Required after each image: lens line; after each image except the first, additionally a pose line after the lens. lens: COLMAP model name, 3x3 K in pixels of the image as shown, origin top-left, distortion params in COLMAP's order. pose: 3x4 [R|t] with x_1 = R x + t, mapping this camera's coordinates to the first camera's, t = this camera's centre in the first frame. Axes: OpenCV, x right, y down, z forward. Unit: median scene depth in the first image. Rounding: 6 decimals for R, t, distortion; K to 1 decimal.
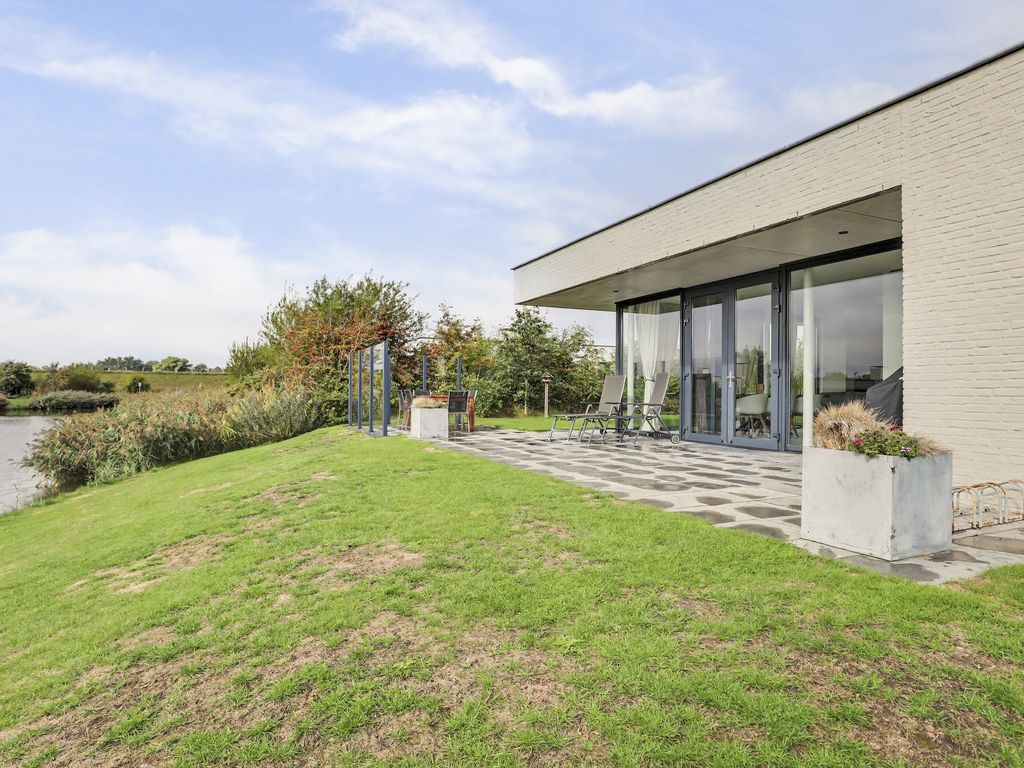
lens RADIAL K [[599.3, 0, 512.0], [0, 599.3, 384.0], [0, 0, 1]] dist [-0.023508, -0.000179]
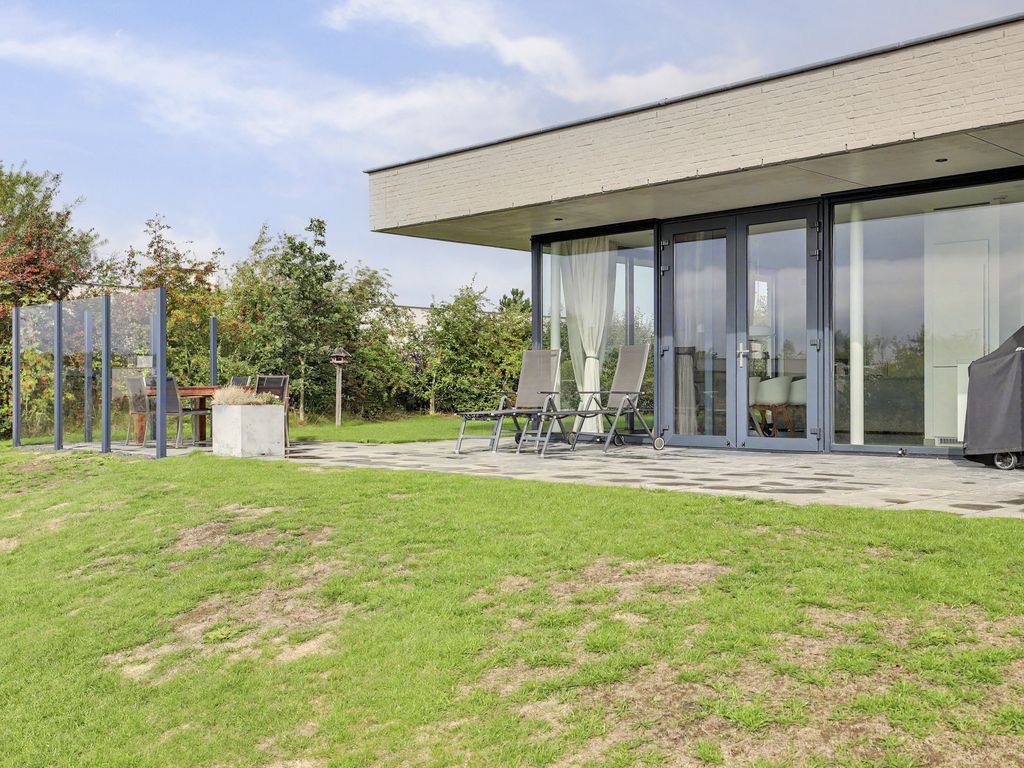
lens RADIAL K [[1078.3, 0, 512.0], [0, 1078.3, 384.0], [0, 0, 1]] dist [0.020738, 0.003617]
pose [[0.936217, -0.008162, 0.351328, -0.298892], [0.004773, 0.999933, 0.010510, 0.011169], [-0.351390, -0.008162, 0.936194, -0.077313]]
